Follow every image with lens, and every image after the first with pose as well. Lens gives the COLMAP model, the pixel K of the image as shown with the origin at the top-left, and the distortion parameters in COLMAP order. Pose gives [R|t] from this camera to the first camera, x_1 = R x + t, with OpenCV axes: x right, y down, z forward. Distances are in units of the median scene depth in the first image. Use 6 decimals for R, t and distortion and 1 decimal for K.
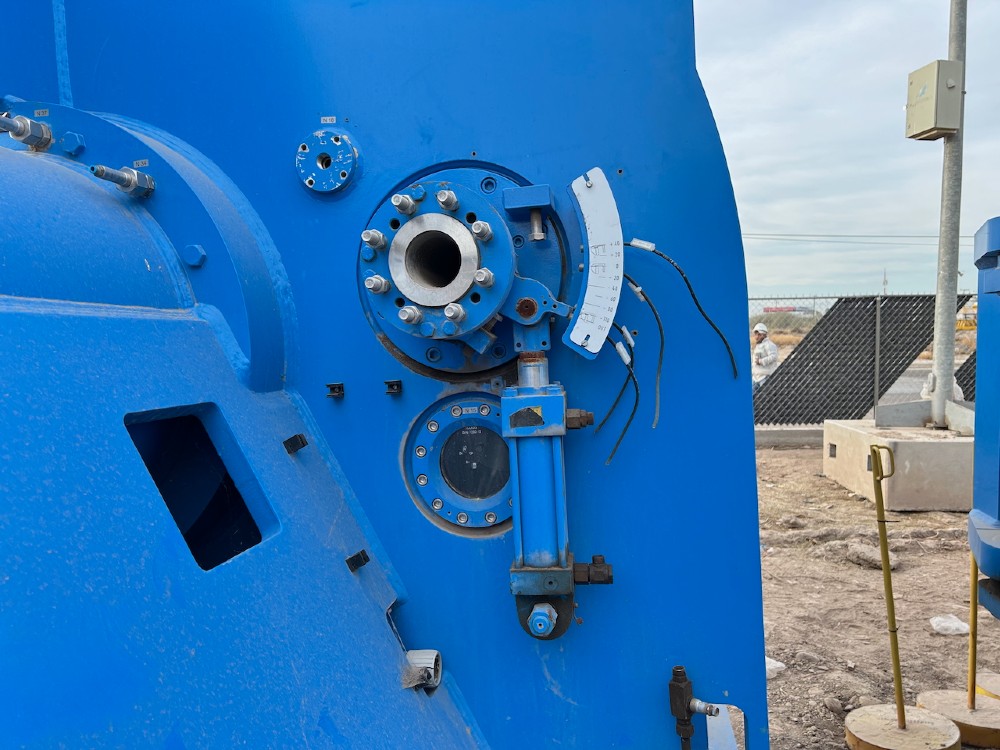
lens RADIAL K [[752.4, 0, 500.0], [0, 752.4, 375.0], [0, 0, 1]] dist [0.055273, -0.010199]
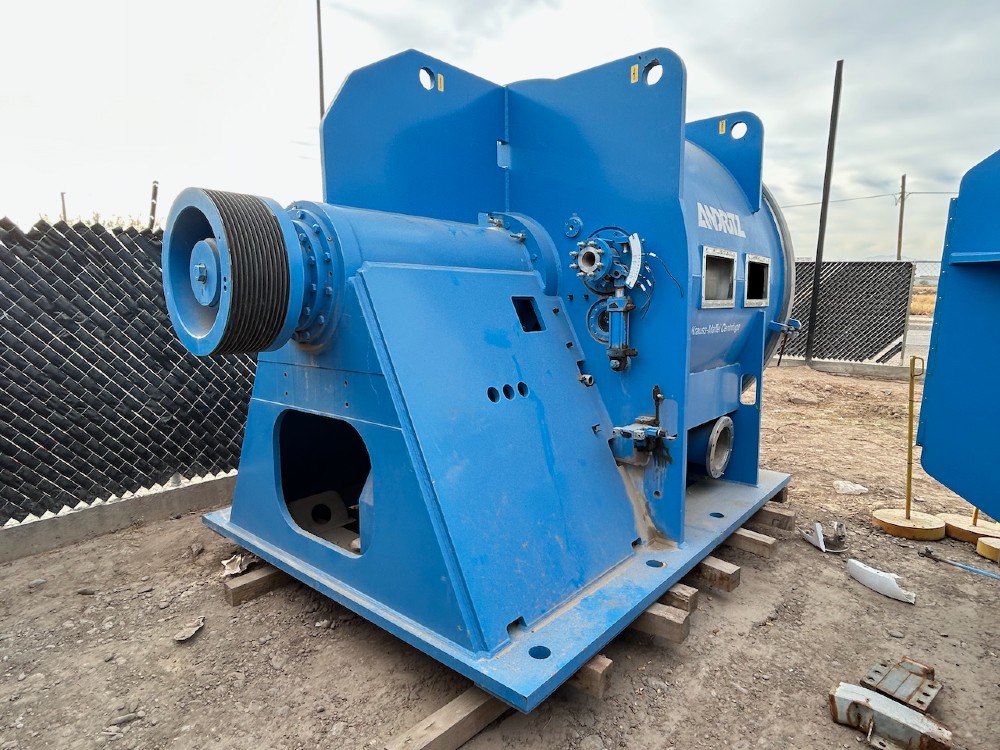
lens RADIAL K [[603.0, 0, 500.0], [0, 603.0, 375.0], [0, 0, 1]] dist [-0.002335, -0.000227]
pose [[0.859011, 0.104022, -0.501278, 0.999229], [-0.055618, 0.992307, 0.110607, 0.096000], [0.508927, -0.067132, 0.858188, -1.650797]]
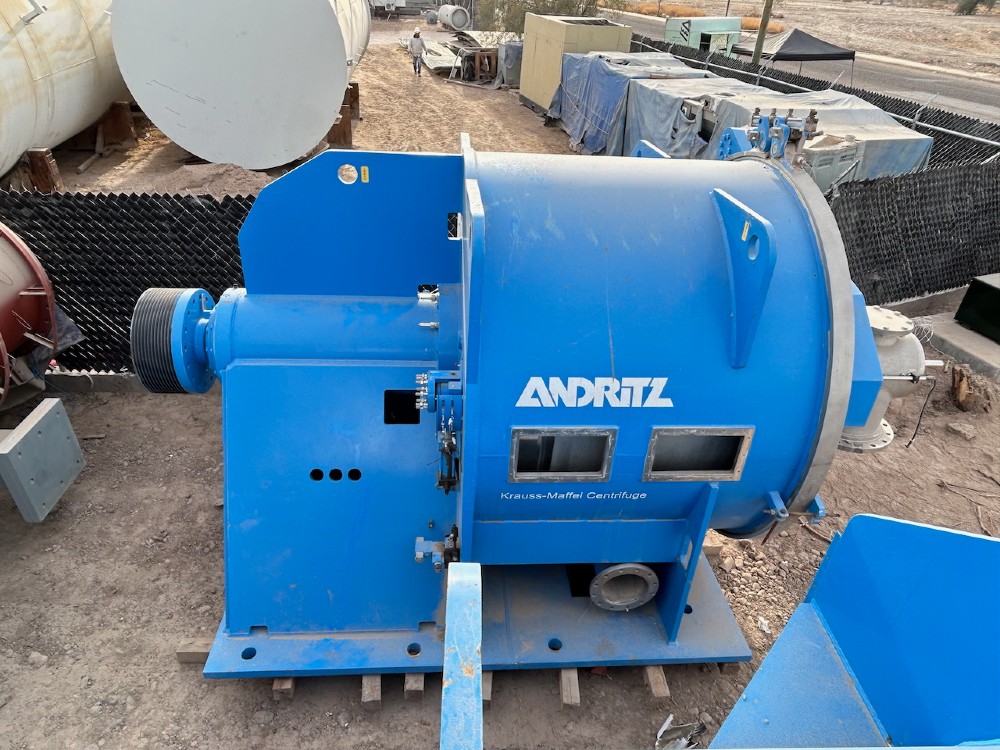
lens RADIAL K [[678.3, 0, 500.0], [0, 678.3, 375.0], [0, 0, 1]] dist [0.001633, 0.000198]
pose [[0.209062, 0.551021, -0.807879, 2.541305], [-0.084398, 0.833219, 0.546464, -2.035638], [0.974254, -0.046061, 0.220700, 0.669387]]
